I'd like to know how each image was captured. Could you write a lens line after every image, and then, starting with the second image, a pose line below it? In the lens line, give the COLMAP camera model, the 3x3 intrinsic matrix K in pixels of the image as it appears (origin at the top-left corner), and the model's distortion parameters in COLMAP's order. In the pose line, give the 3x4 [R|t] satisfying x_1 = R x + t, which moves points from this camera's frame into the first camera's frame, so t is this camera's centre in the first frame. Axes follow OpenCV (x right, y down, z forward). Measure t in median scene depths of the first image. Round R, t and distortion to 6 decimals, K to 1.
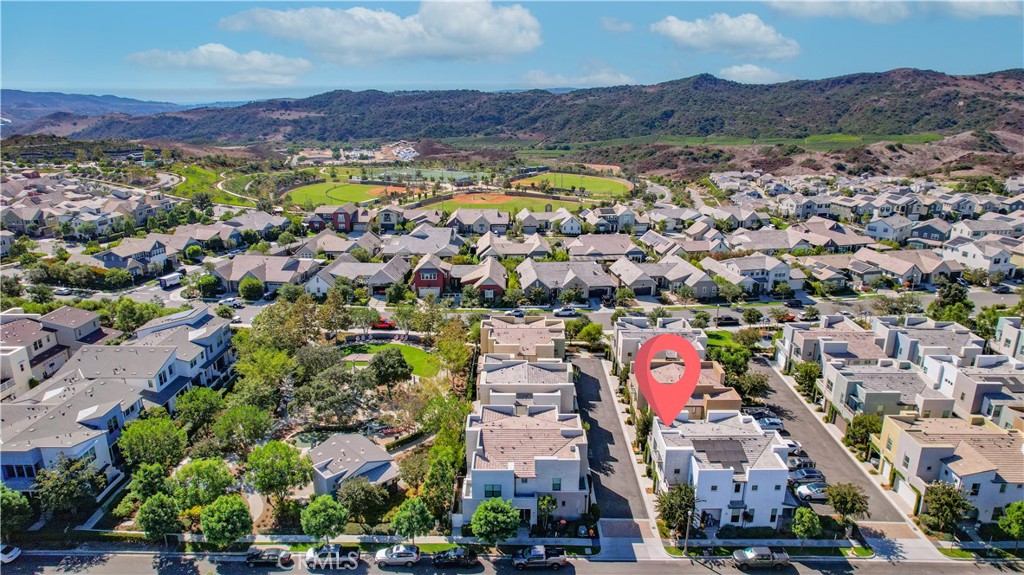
lens RADIAL K [[648.7, 0, 512.0], [0, 648.7, 287.5], [0, 0, 1]] dist [-0.070333, 0.064519]
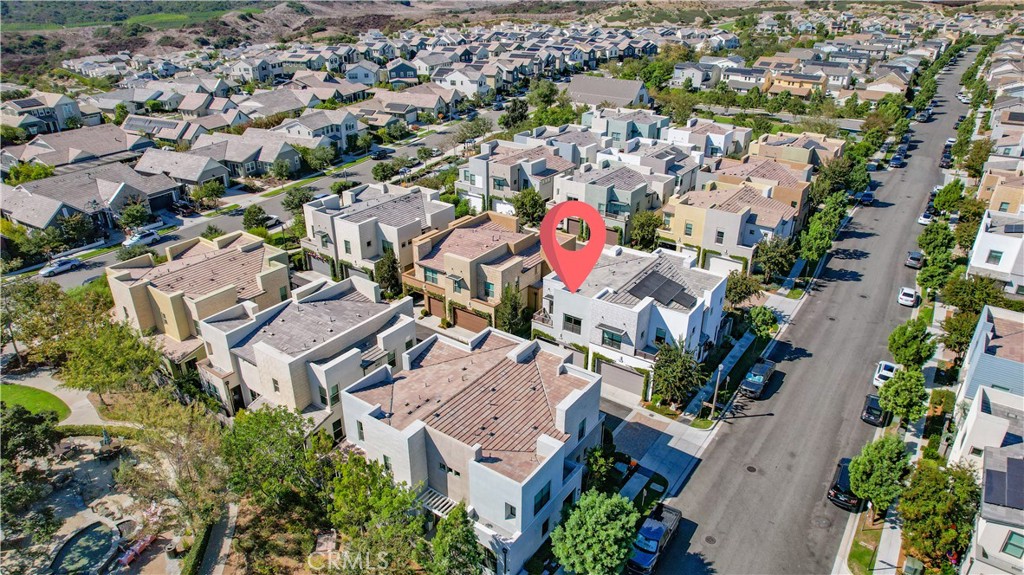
lens RADIAL K [[648.7, 0, 512.0], [0, 648.7, 287.5], [0, 0, 1]] dist [-0.070333, 0.064519]
pose [[0.575234, -0.358889, 0.735054, -0.164736], [0.234608, 0.933244, 0.272056, -0.003524], [-0.783623, 0.015954, 0.621032, 0.291522]]
